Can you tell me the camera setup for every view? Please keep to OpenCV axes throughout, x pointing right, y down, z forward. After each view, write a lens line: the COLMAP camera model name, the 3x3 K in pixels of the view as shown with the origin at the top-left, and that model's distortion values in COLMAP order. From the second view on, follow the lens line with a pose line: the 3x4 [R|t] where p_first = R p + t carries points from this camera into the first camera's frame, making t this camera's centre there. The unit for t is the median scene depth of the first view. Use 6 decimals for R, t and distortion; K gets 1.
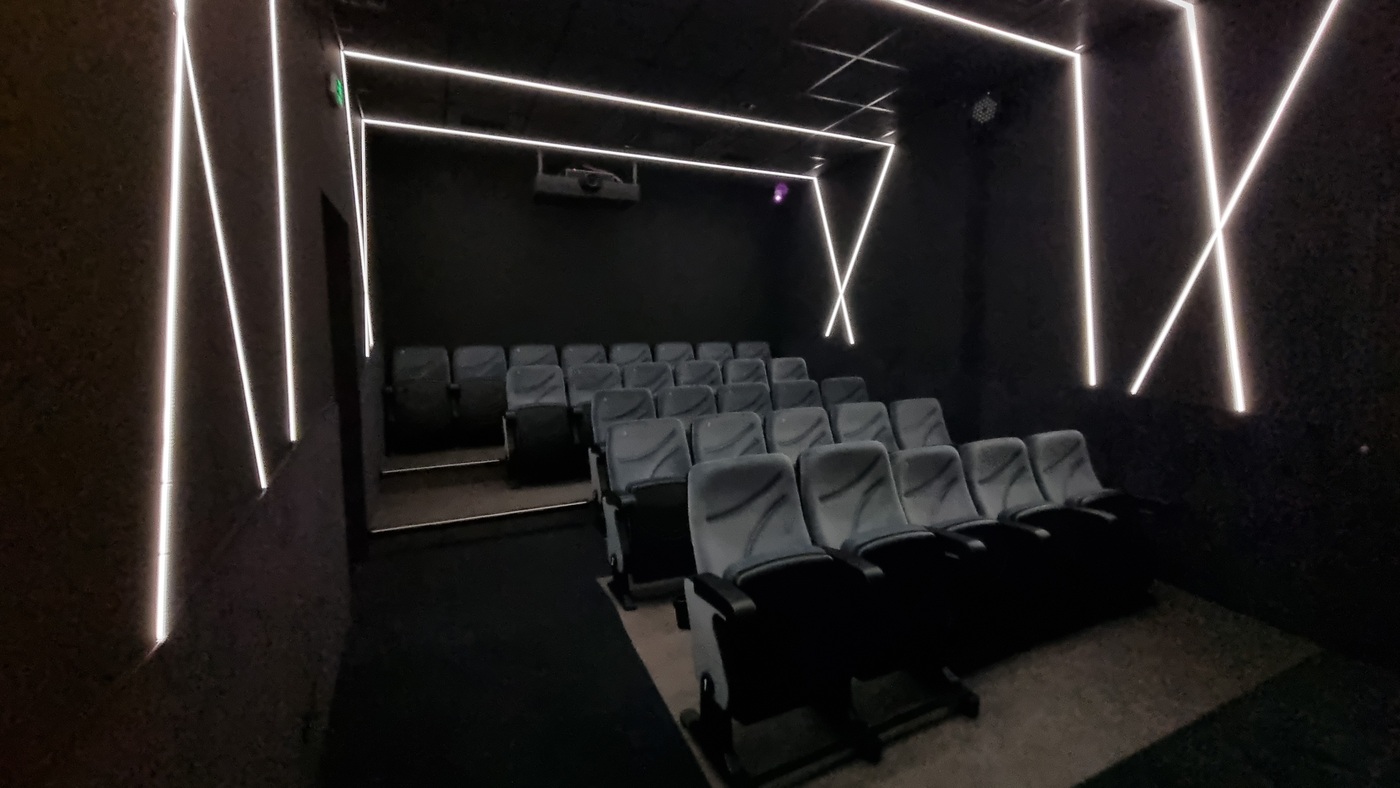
lens RADIAL K [[555.0, 0, 699.3], [0, 555.0, 388.6], [0, 0, 1]] dist [0.000175, -0.000133]
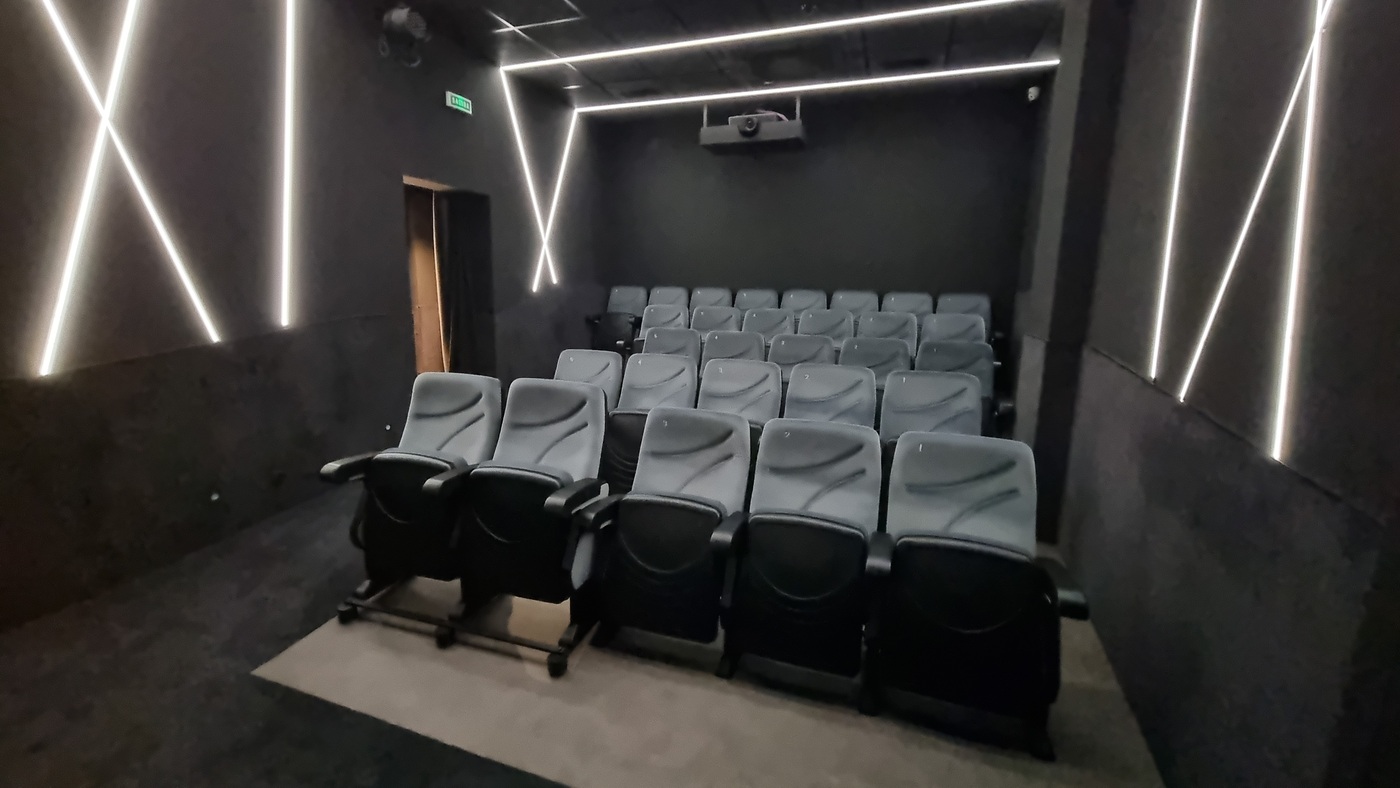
lens RADIAL K [[555.0, 0, 699.3], [0, 555.0, 388.6], [0, 0, 1]] dist [0.000175, -0.000133]
pose [[0.723151, 0.149040, -0.674418, 0.476441], [-0.090521, 0.988470, 0.121380, -0.014815], [0.684732, -0.026727, 0.728305, 0.183390]]
